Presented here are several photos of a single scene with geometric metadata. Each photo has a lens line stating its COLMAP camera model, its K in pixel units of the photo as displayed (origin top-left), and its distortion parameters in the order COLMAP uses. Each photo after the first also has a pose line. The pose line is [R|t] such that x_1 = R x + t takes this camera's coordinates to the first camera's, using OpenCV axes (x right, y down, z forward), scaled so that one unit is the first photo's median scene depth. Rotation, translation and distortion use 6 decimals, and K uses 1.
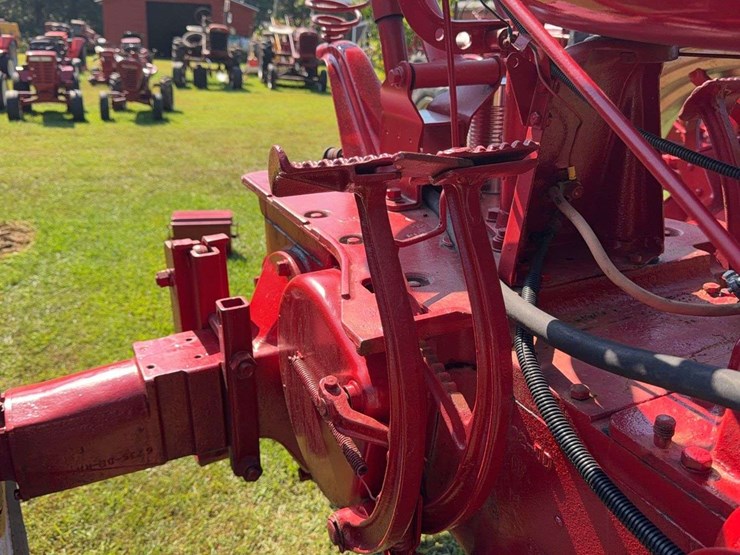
lens RADIAL K [[711.3, 0, 367.6], [0, 711.3, 275.8], [0, 0, 1]] dist [0.101952, -0.227970]
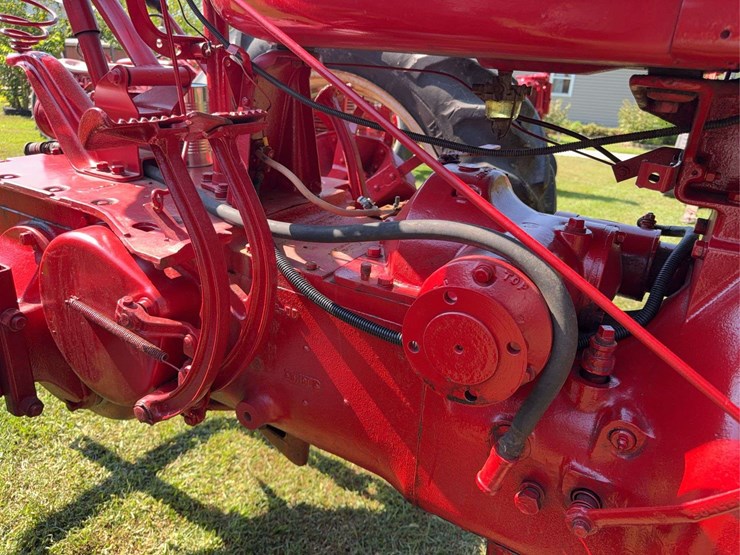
lens RADIAL K [[536.4, 0, 371.0], [0, 536.4, 275.2], [0, 0, 1]] dist [0.040154, -0.068823]
pose [[0.820974, -0.157540, 0.548802, -0.207158], [0.137403, 0.987446, 0.077912, 0.080337], [-0.554186, 0.011443, 0.832314, -0.081706]]
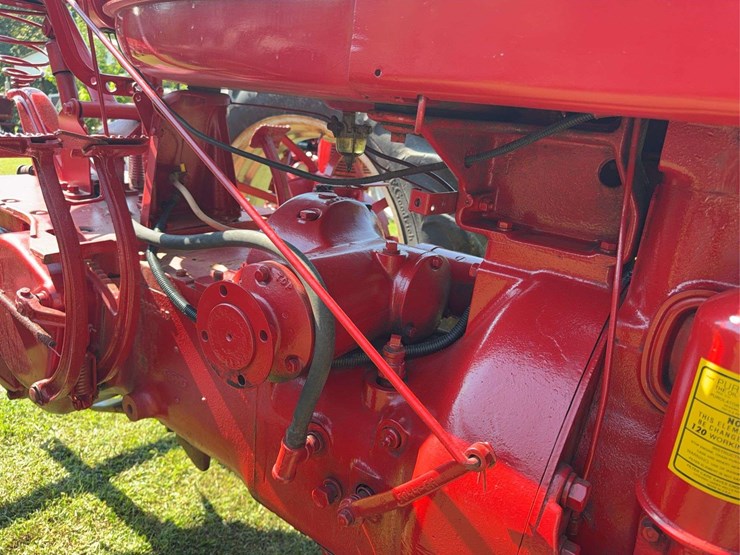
lens RADIAL K [[537.9, 0, 371.7], [0, 537.9, 279.4], [0, 0, 1]] dist [0.030510, -0.045344]
pose [[0.874979, -0.050977, 0.481469, 0.039298], [0.068828, 0.997438, -0.019475, 0.183373], [-0.479243, 0.050178, 0.876247, -0.360049]]
